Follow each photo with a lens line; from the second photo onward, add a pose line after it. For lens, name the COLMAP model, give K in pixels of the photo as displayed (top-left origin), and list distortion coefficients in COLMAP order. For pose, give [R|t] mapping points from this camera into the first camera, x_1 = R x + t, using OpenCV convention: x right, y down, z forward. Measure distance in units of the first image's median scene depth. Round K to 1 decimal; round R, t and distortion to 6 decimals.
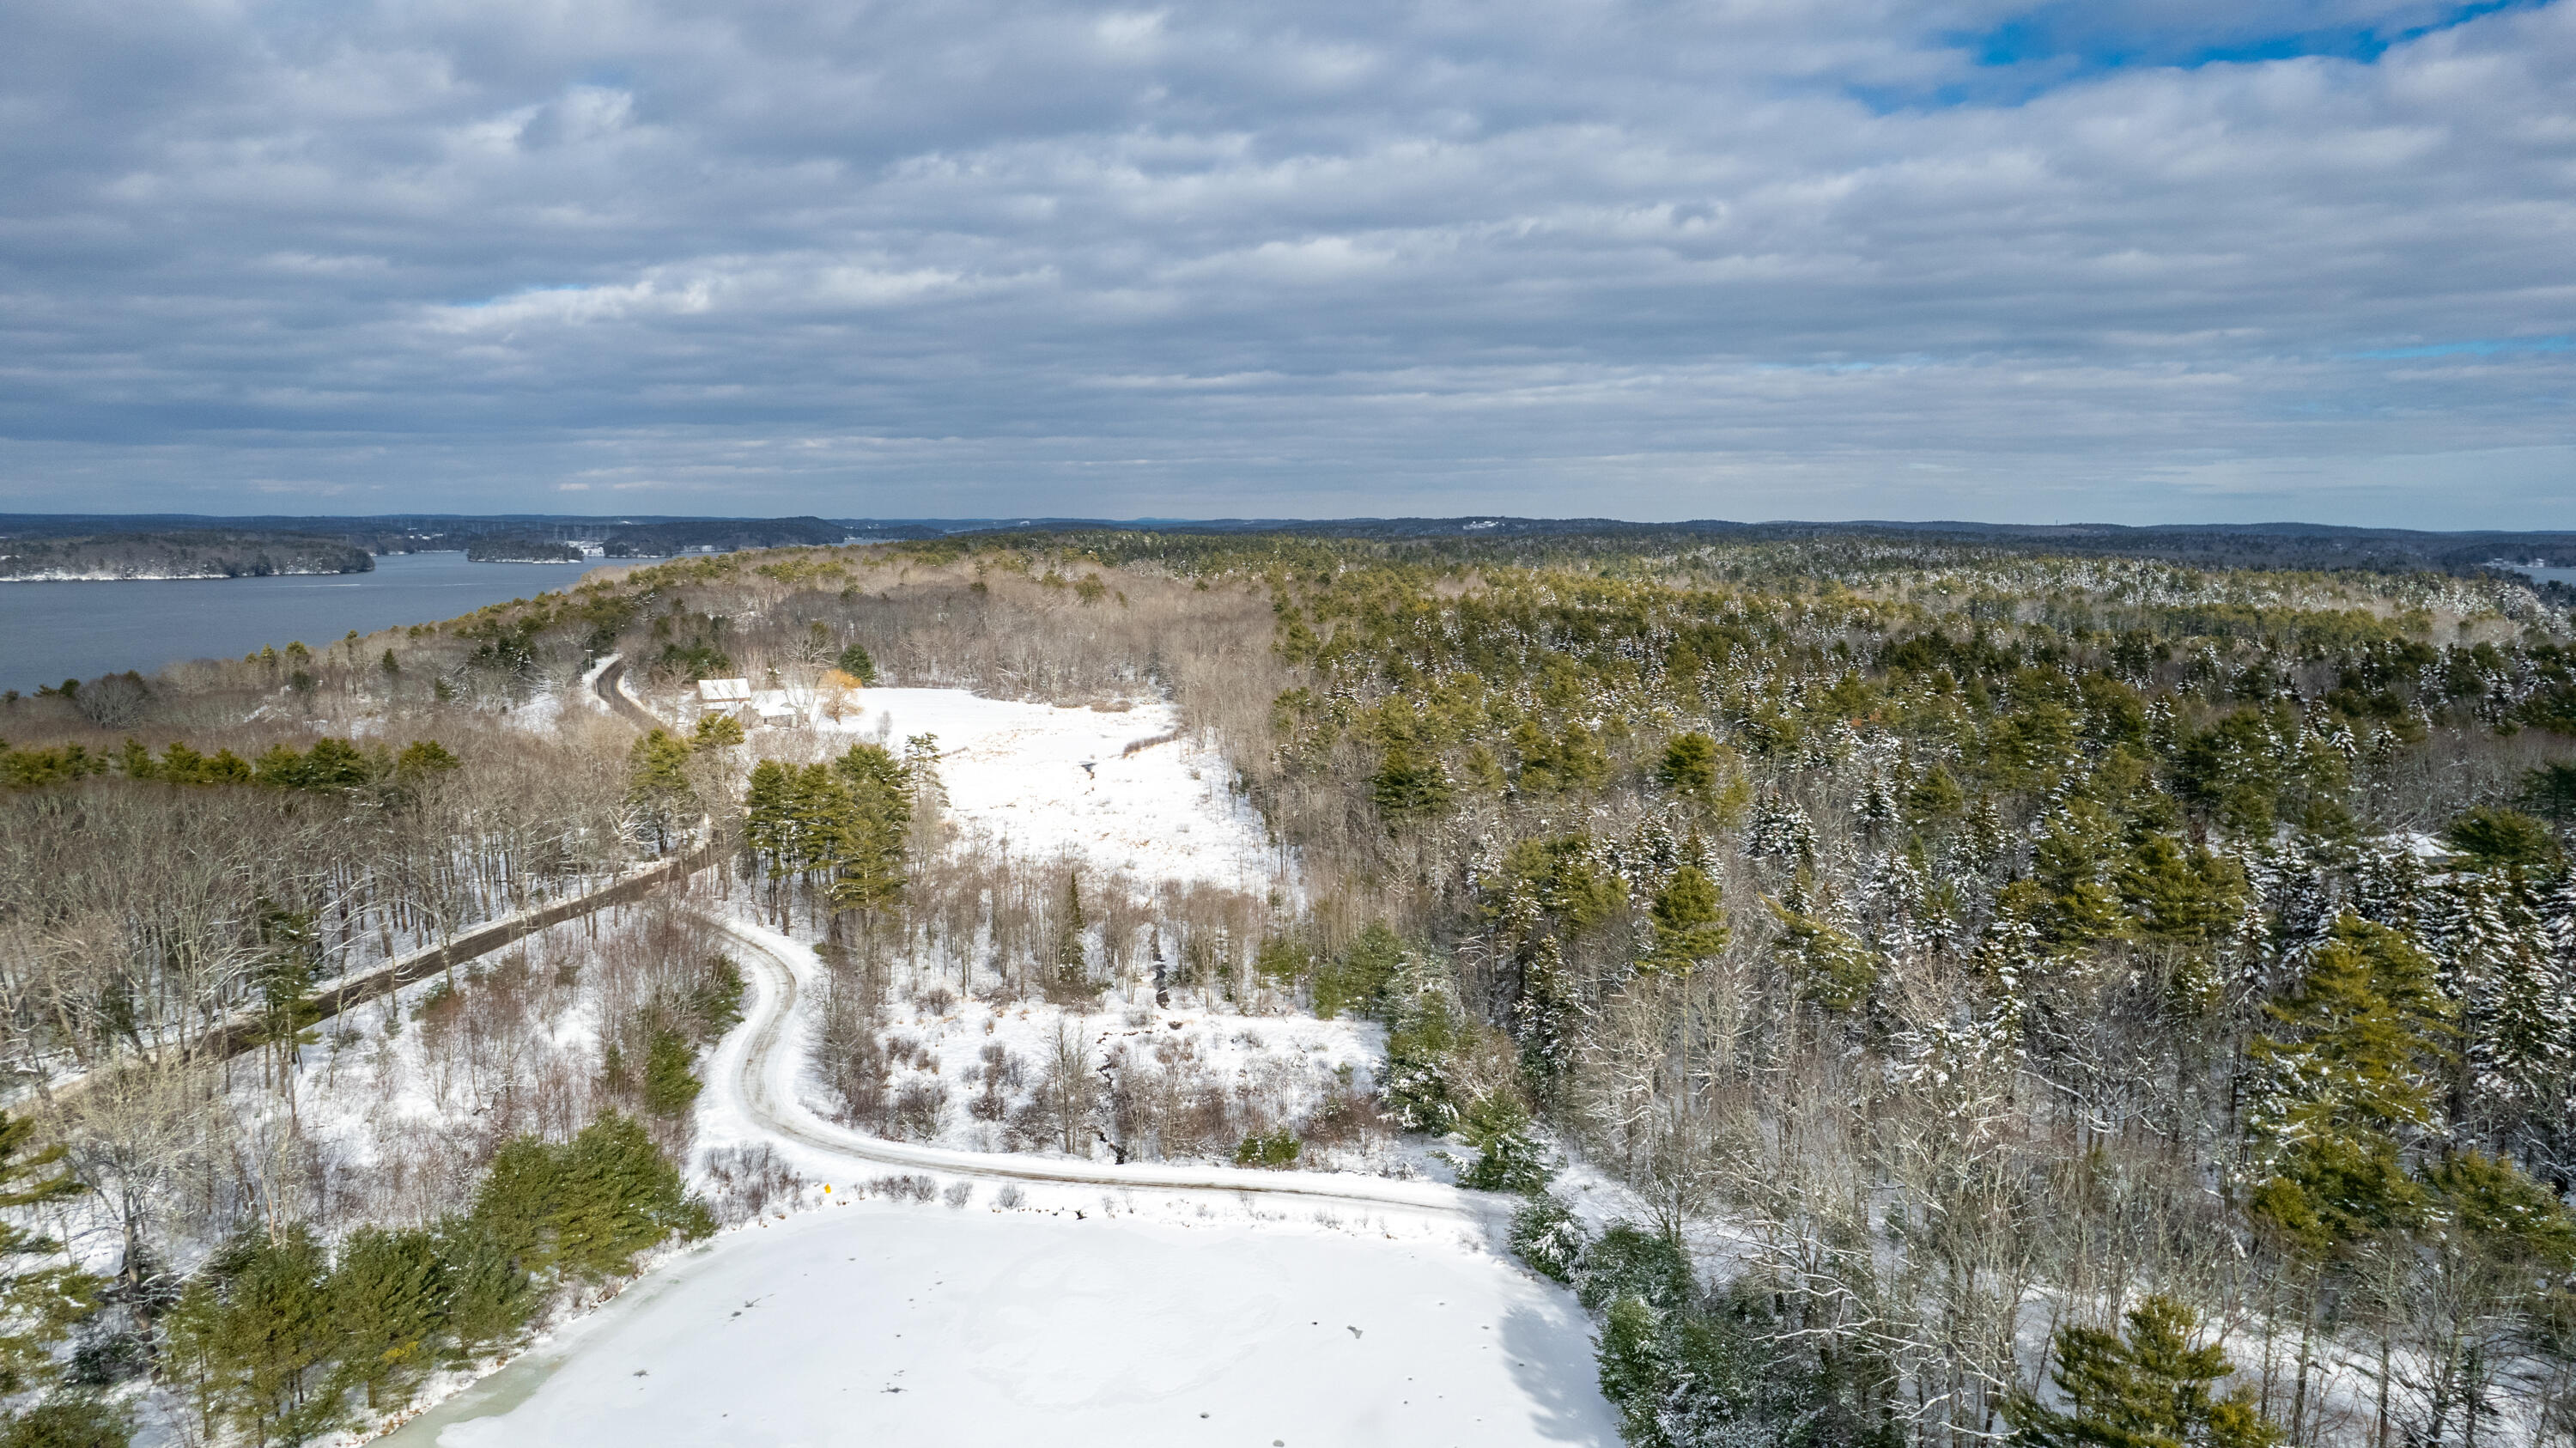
lens RADIAL K [[1646.9, 0, 1288.0], [0, 1646.9, 724.0], [0, 0, 1]] dist [-0.074967, 0.060269]
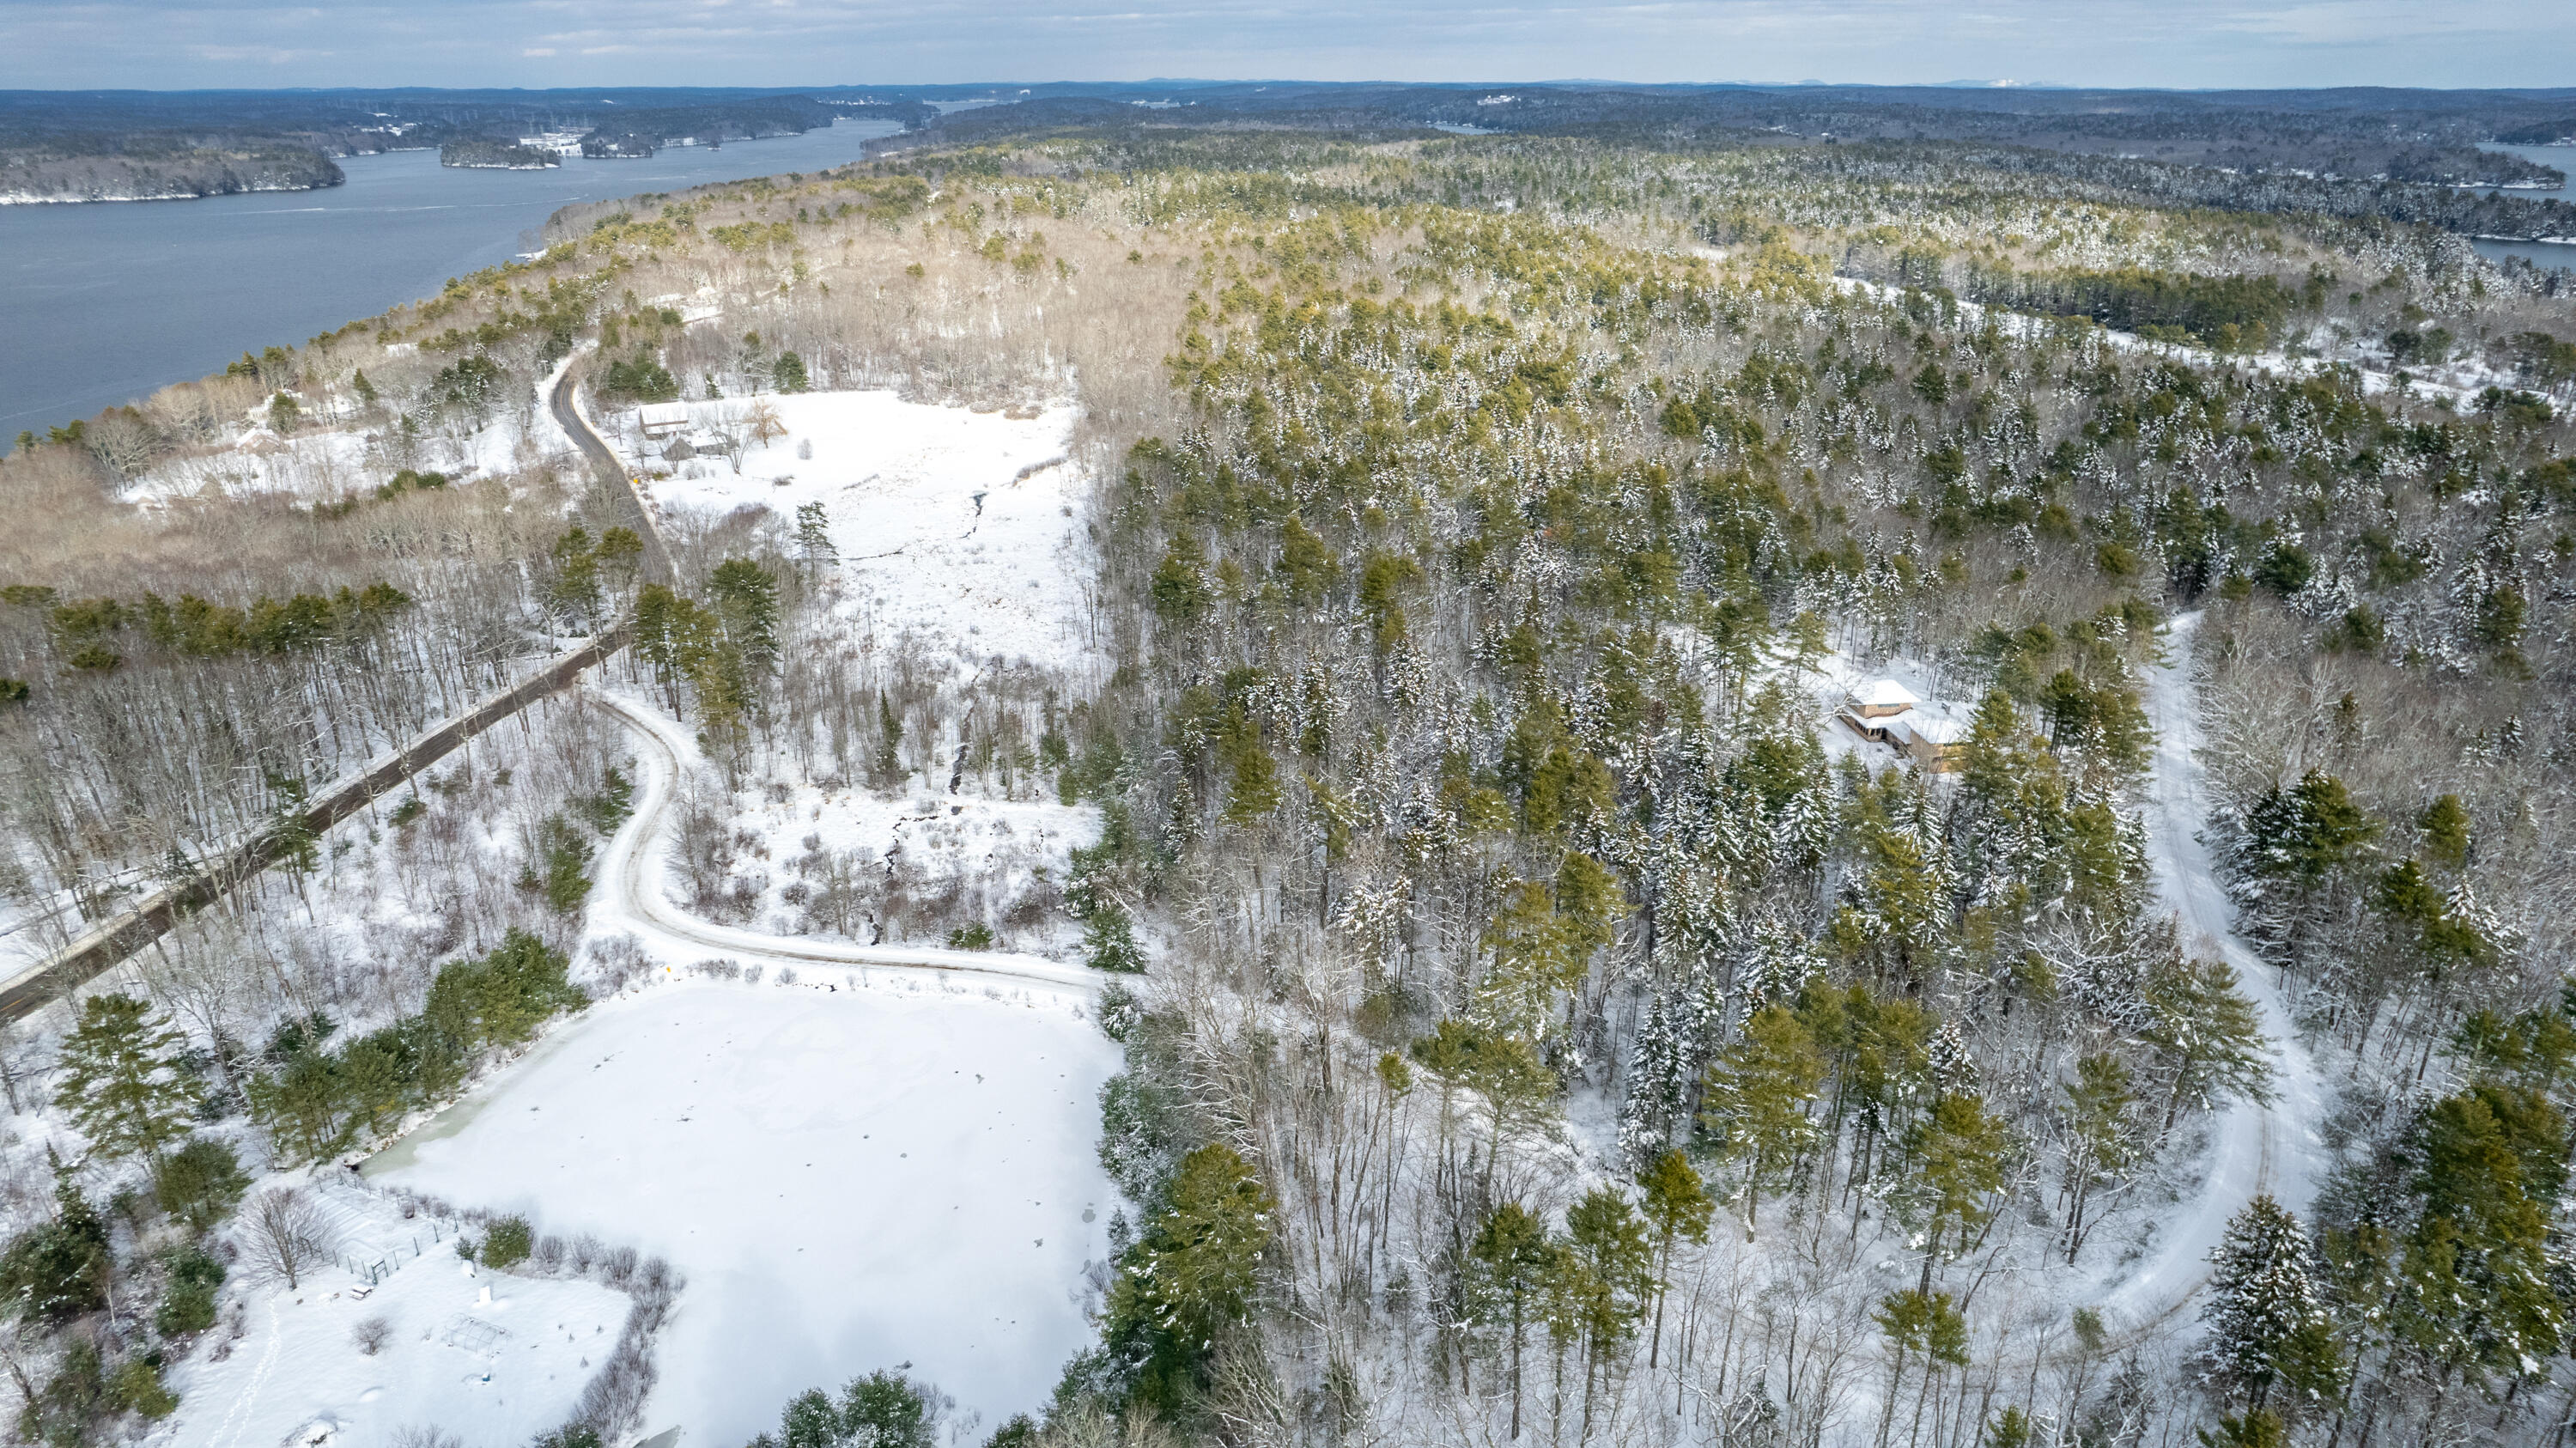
lens RADIAL K [[1646.9, 0, 1288.0], [0, 1646.9, 724.0], [0, 0, 1]] dist [-0.074967, 0.060269]
pose [[0.999920, -0.003896, -0.012011, 0.247979], [0.006763, 0.968508, 0.248889, -0.245143], [0.010663, -0.248950, 0.968458, -0.314153]]
